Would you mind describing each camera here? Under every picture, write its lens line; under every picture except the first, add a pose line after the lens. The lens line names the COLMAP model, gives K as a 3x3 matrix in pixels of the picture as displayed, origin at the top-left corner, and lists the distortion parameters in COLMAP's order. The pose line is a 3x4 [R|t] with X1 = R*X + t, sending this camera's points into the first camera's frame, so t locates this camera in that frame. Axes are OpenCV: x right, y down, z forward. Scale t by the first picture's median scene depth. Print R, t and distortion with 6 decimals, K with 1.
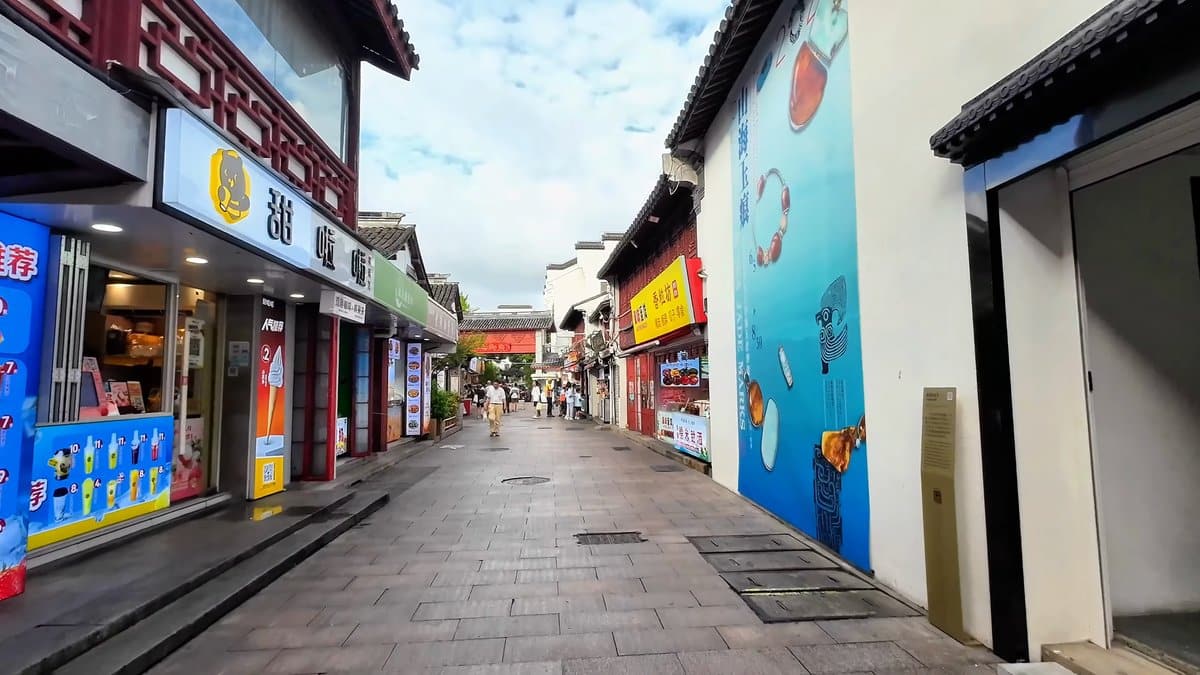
lens RADIAL K [[579.3, 0, 600.8], [0, 579.3, 336.9], [0, 0, 1]] dist [0.003605, -0.003853]
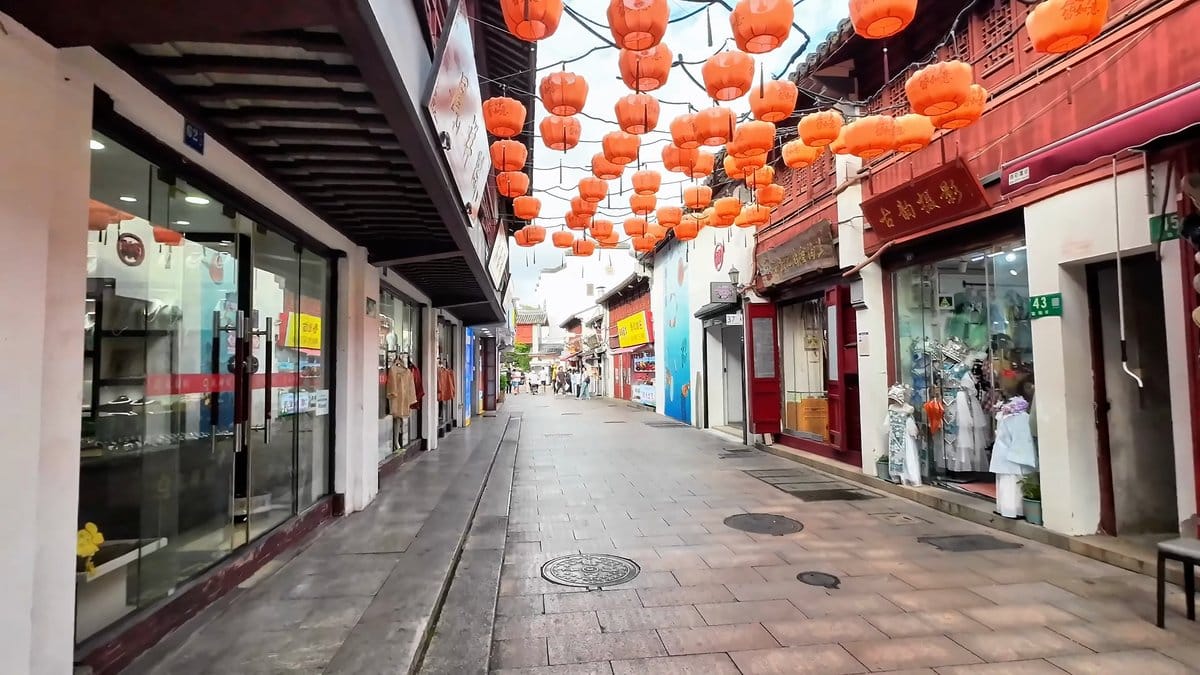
lens RADIAL K [[579.3, 0, 596.7], [0, 579.3, 338.4], [0, 0, 1]] dist [0.003605, -0.003853]
pose [[0.999588, 0.002676, 0.028590, -0.048274], [-0.003434, 0.999643, 0.026501, -0.048305], [-0.028509, -0.026588, 0.999240, -0.595390]]
